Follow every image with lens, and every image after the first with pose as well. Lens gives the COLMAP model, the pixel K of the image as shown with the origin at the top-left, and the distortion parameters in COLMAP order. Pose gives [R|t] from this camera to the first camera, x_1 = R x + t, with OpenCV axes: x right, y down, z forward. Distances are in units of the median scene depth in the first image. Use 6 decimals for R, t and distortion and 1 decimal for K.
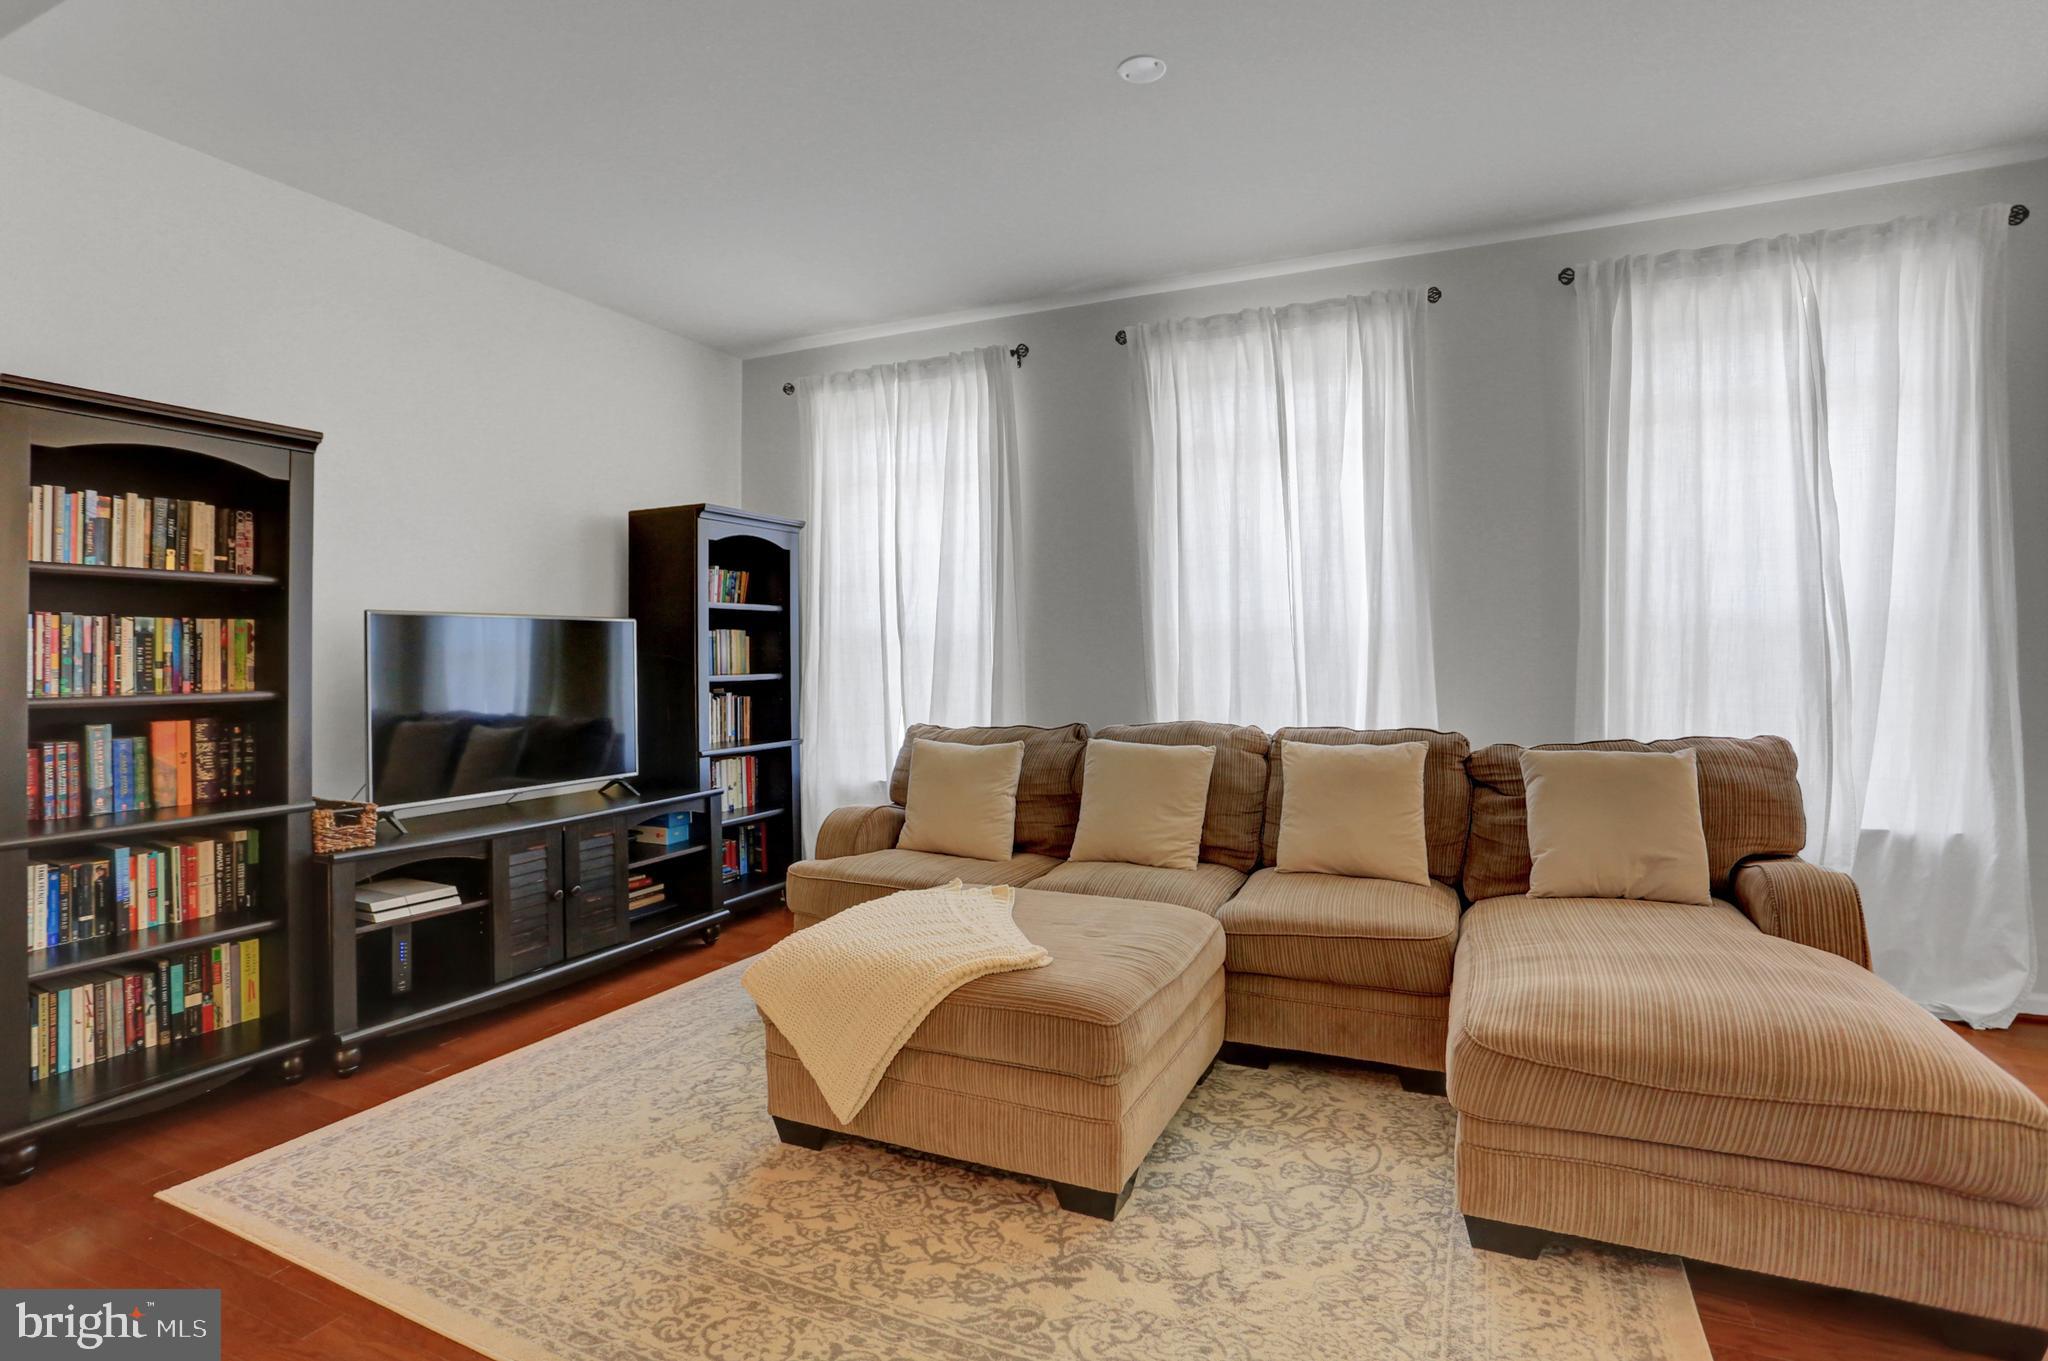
lens RADIAL K [[1012.1, 0, 1021.9], [0, 1012.1, 660.9], [0, 0, 1]] dist [-0.071470, 0.029420]
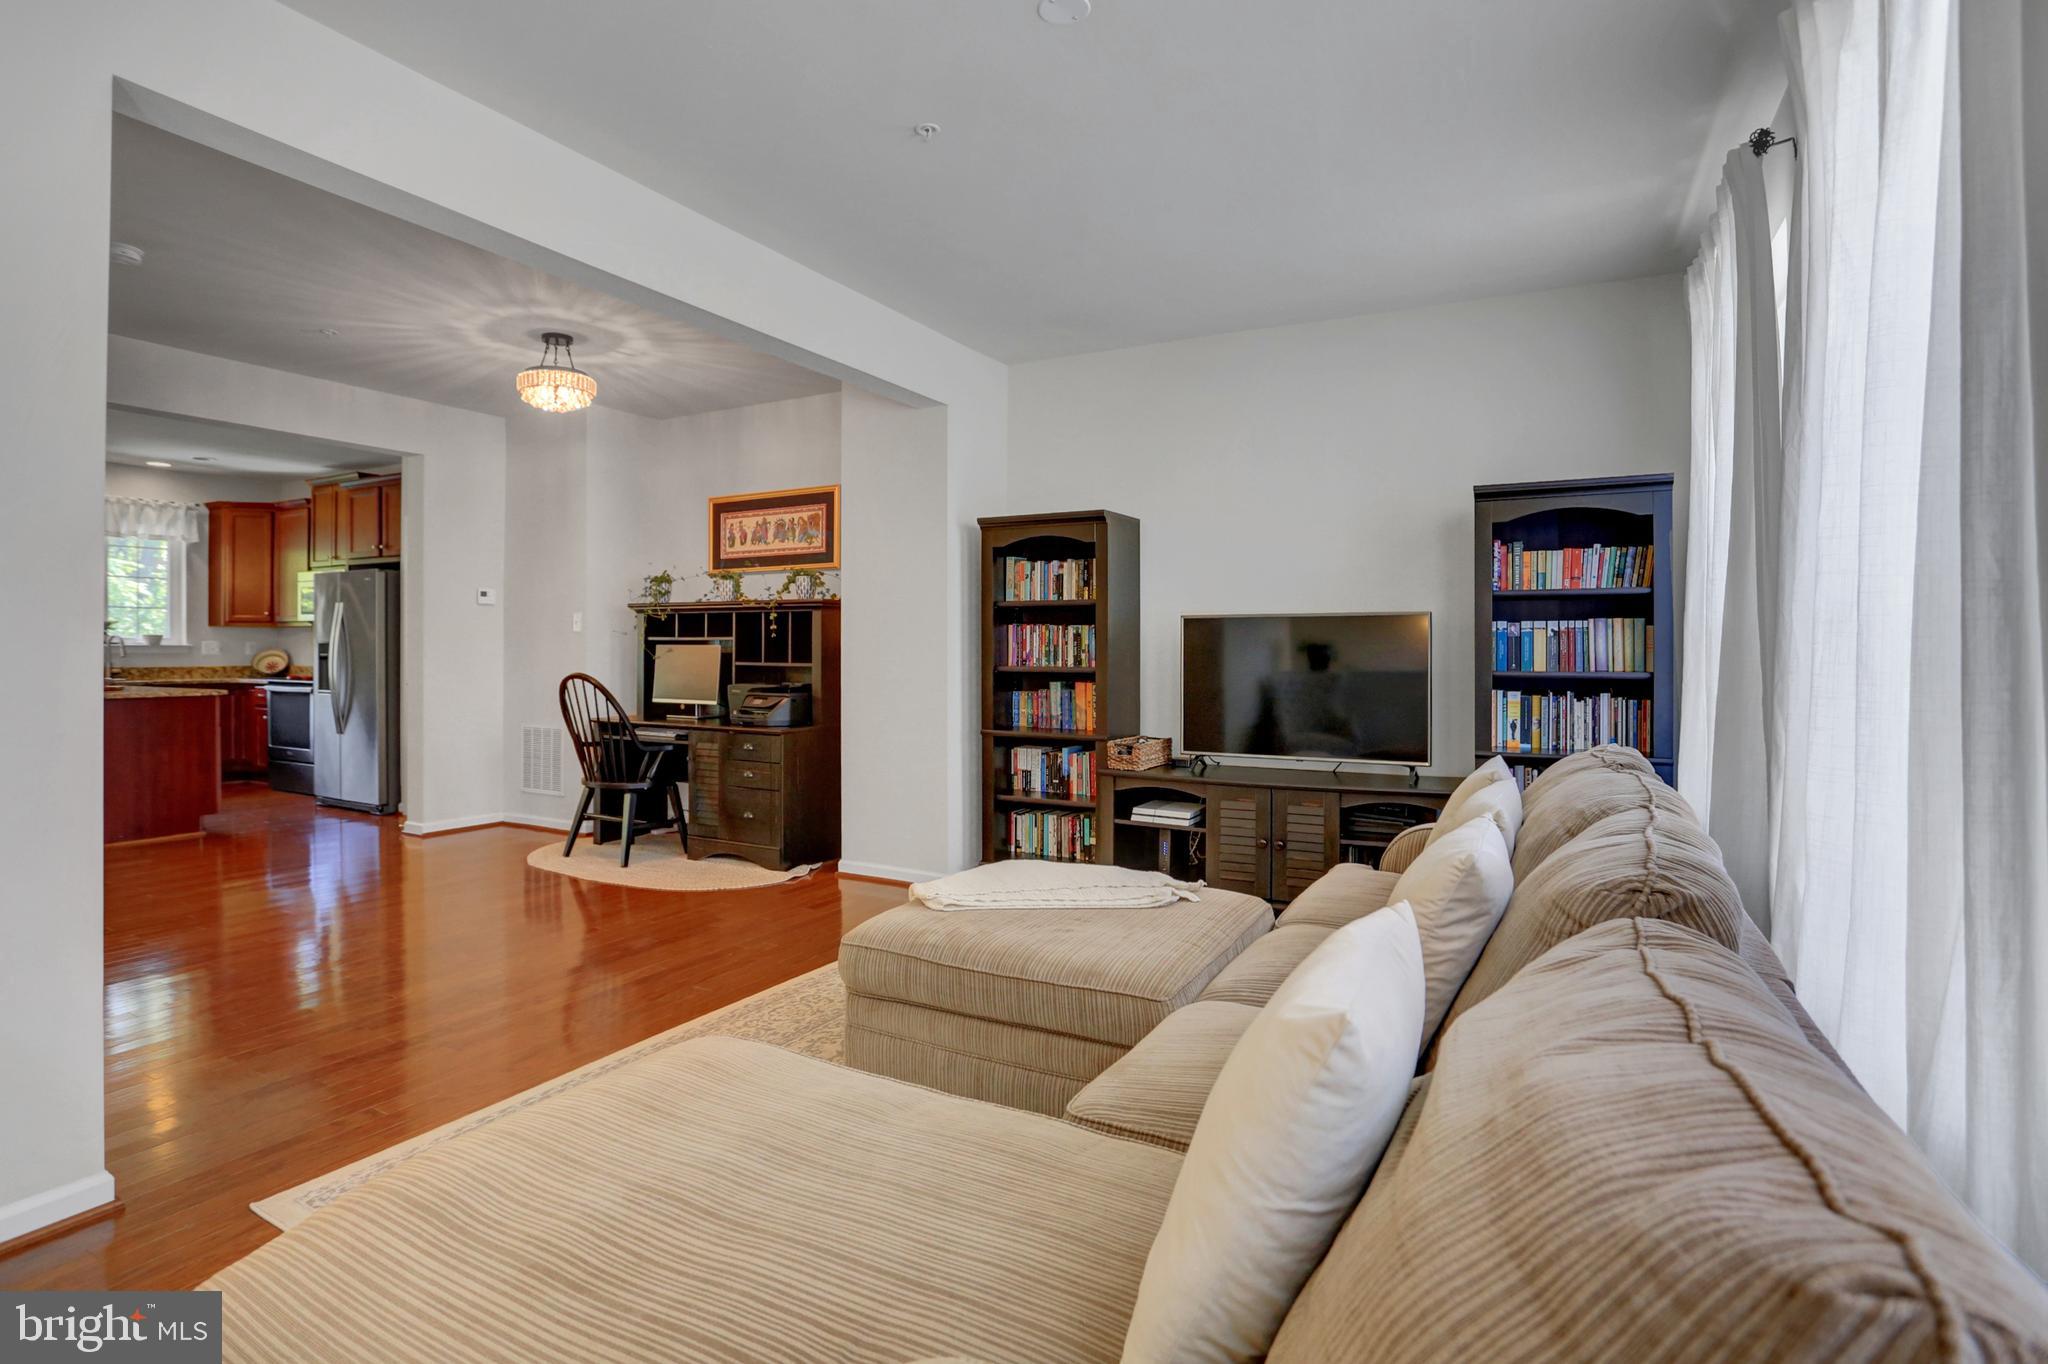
lens RADIAL K [[1010.8, 0, 956.5], [0, 1010.8, 651.5], [0, 0, 1]] dist [-0.073305, 0.044633]
pose [[-0.099609, 0.010174, -0.994975, 0.787238], [-0.007827, 0.999909, 0.011008, -0.010846], [0.994996, 0.008884, -0.099521, 0.743438]]
